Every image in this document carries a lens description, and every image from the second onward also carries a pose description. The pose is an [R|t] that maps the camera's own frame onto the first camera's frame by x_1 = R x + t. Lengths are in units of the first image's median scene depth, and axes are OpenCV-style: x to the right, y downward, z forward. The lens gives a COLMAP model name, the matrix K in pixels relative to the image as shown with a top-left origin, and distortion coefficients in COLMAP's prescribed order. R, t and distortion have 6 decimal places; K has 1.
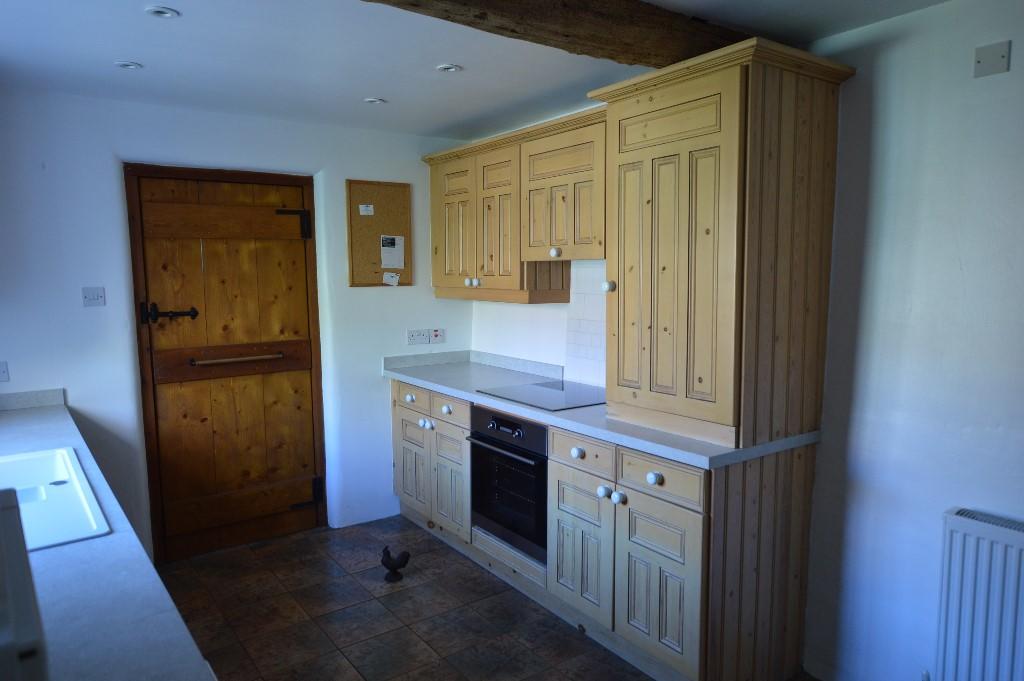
lens RADIAL K [[683.0, 0, 507.5], [0, 683.0, 342.9], [0, 0, 1]] dist [0.003069, -0.000252]
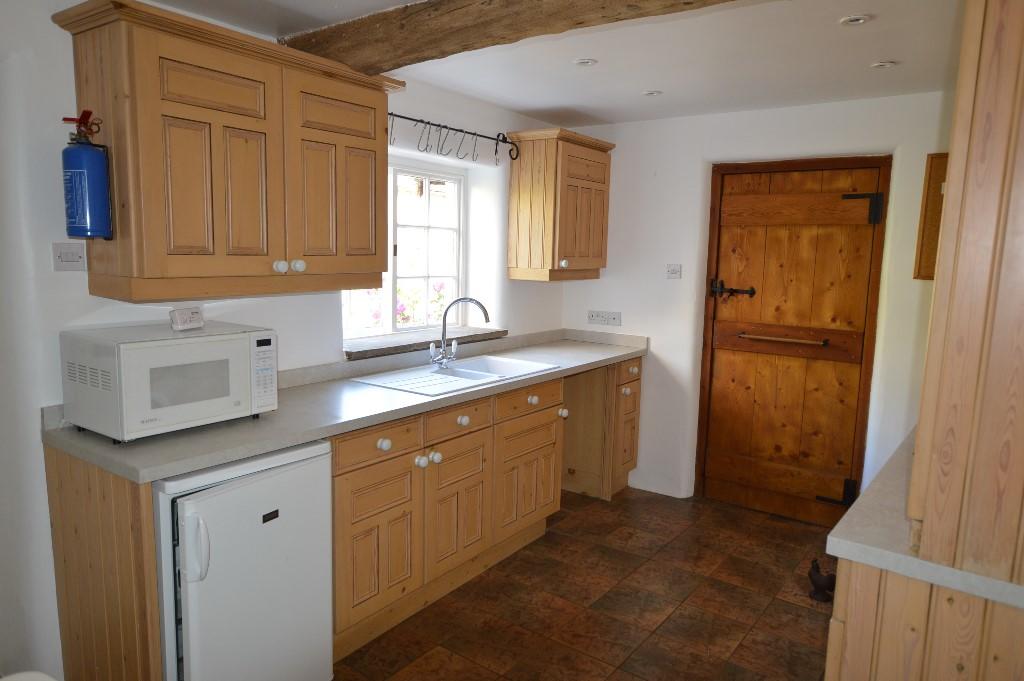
lens RADIAL K [[683.0, 0, 509.1], [0, 683.0, 341.9], [0, 0, 1]] dist [0.003069, -0.000252]
pose [[0.304884, 0.148327, -0.940768, 0.471988], [-0.133245, 0.984726, 0.112076, -0.034491], [0.943023, 0.091182, 0.319991, 0.262407]]
